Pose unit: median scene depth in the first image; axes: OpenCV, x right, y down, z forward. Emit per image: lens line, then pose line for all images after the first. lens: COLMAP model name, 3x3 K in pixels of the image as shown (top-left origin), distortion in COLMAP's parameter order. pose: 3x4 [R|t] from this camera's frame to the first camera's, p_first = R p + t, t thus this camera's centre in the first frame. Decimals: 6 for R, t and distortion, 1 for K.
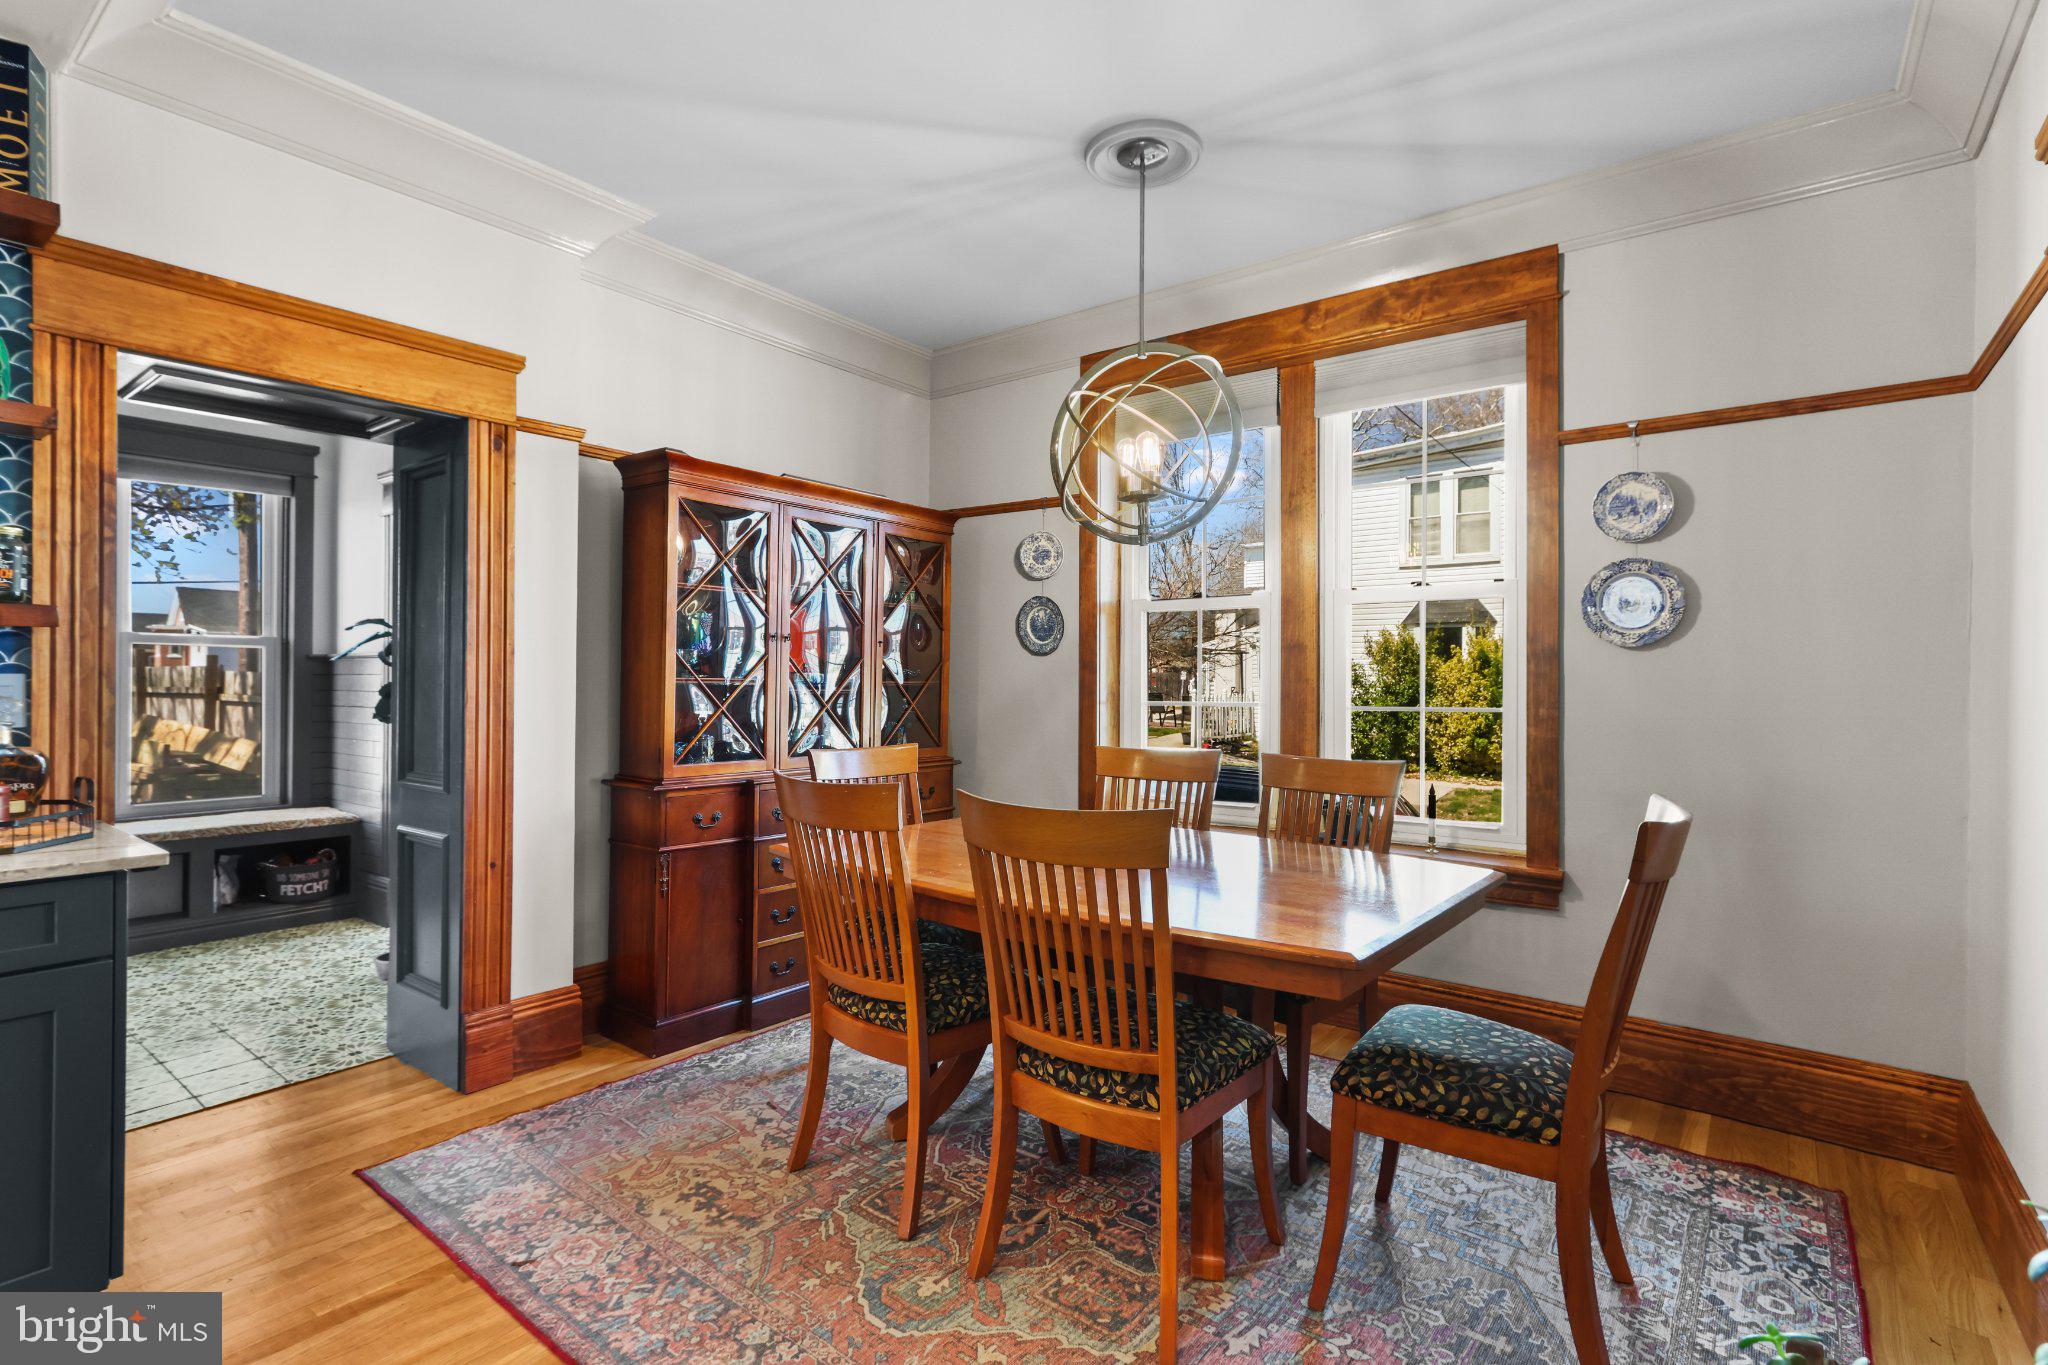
lens RADIAL K [[971.9, 0, 1015.9], [0, 971.9, 677.6], [0, 0, 1]] dist [0.006670, -0.000237]
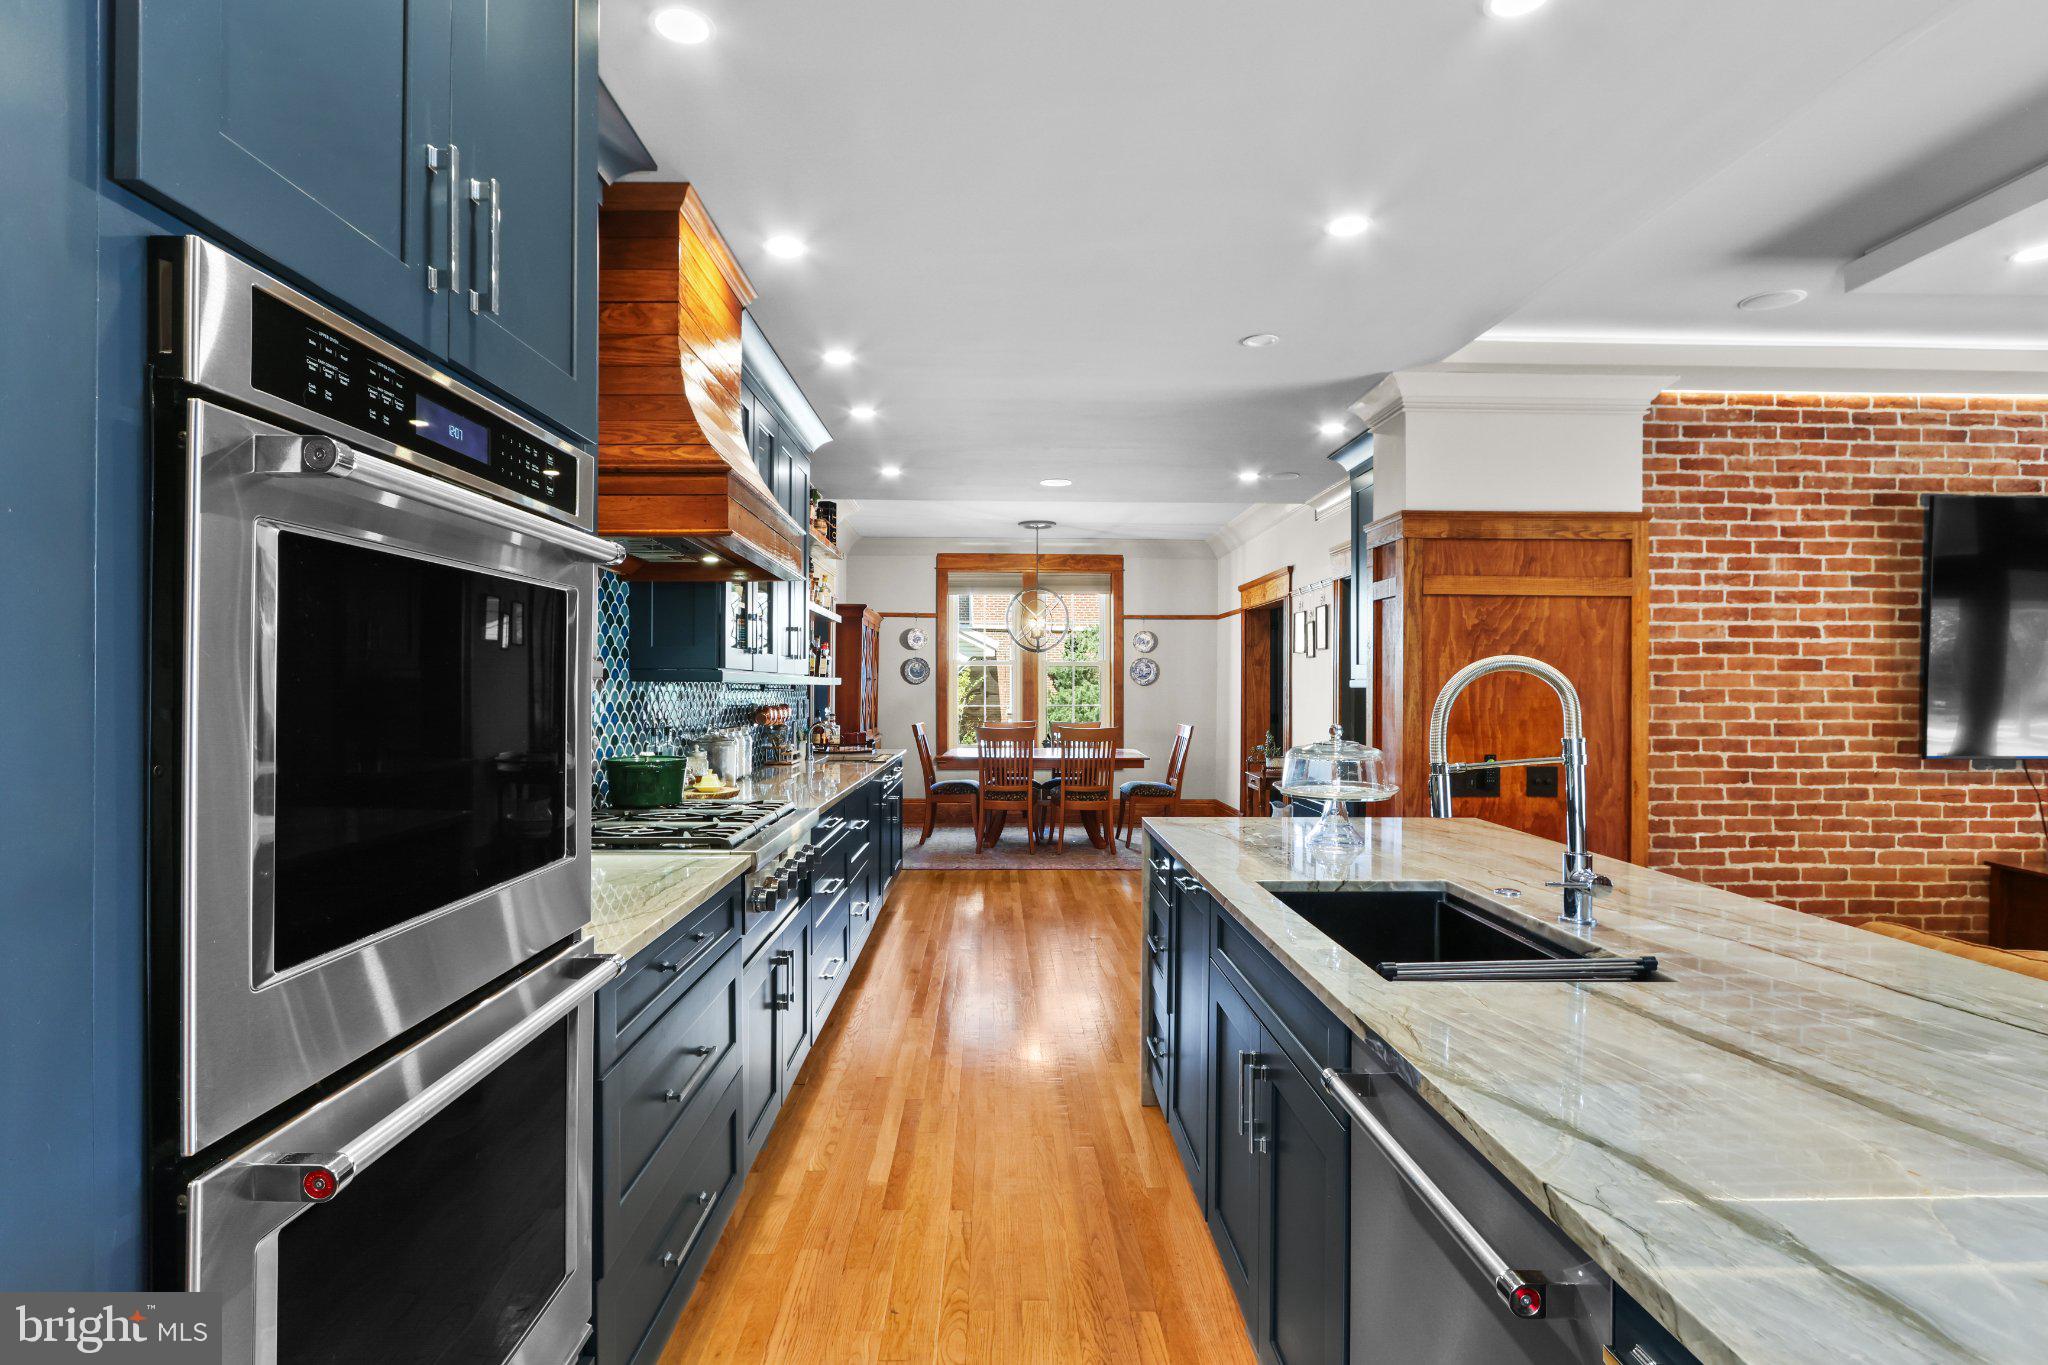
lens RADIAL K [[1040.2, 0, 1023.4], [0, 1040.2, 683.9], [0, 0, 1]] dist [-0.002946, 0.001880]
pose [[0.770410, -0.002210, 0.637545, -1.891618], [-0.000325, 0.999992, 0.003859, -0.048638], [-0.637549, -0.003180, 0.770403, -1.420935]]
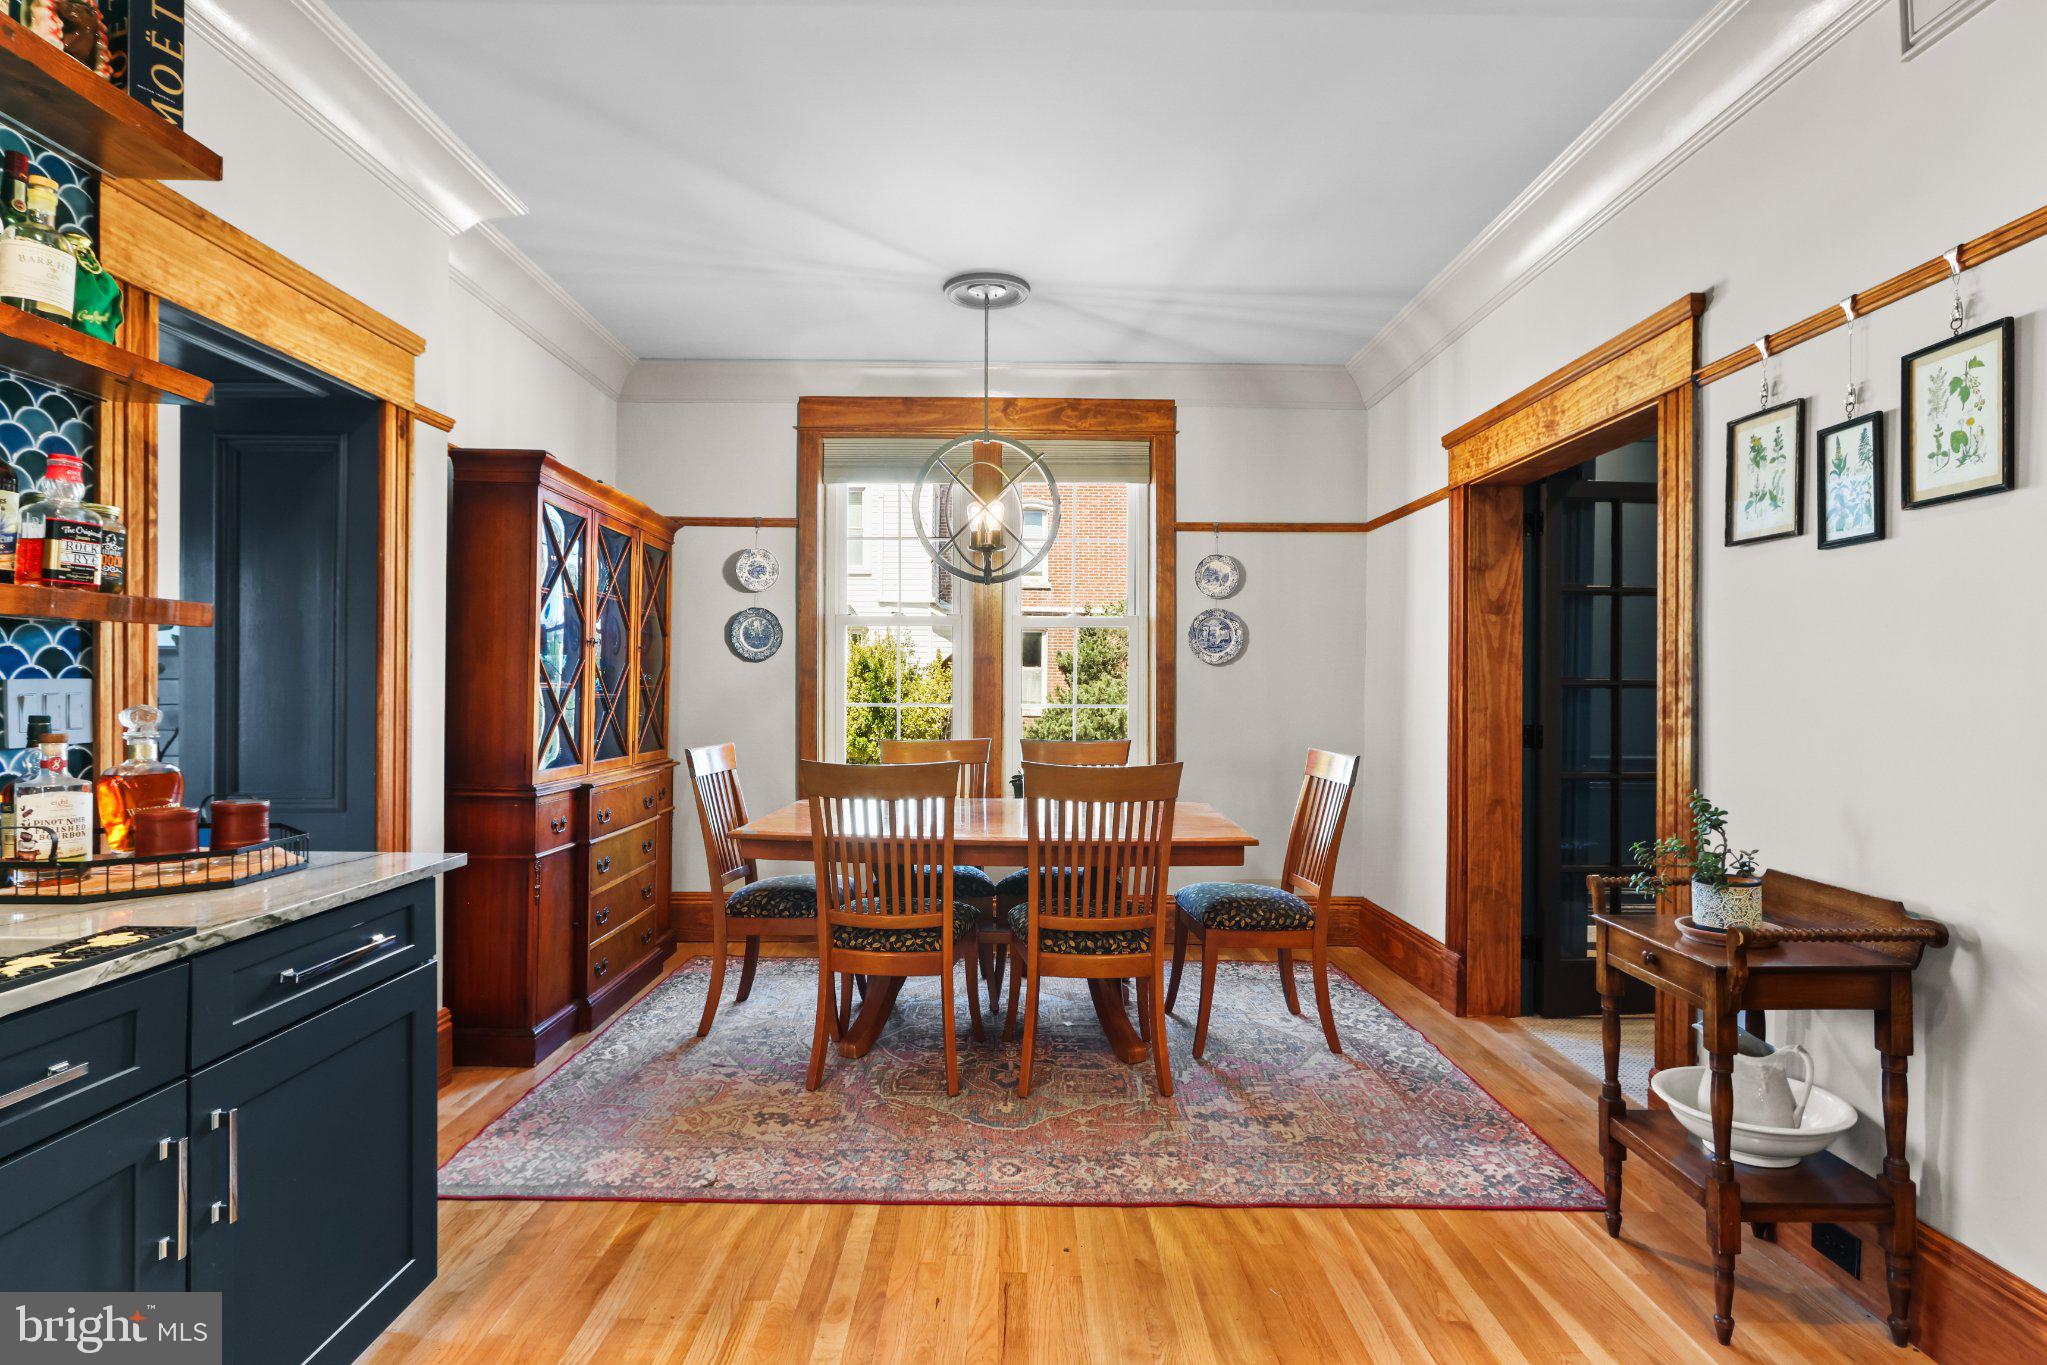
lens RADIAL K [[1039.7, 0, 1019.8], [0, 1039.7, 690.1], [0, 0, 1]] dist [-0.002946, 0.001880]
pose [[0.785945, -0.003478, 0.618287, -0.677566], [-0.002177, 0.999962, 0.008392, -0.002613], [-0.618293, -0.007941, 0.785908, -0.141646]]
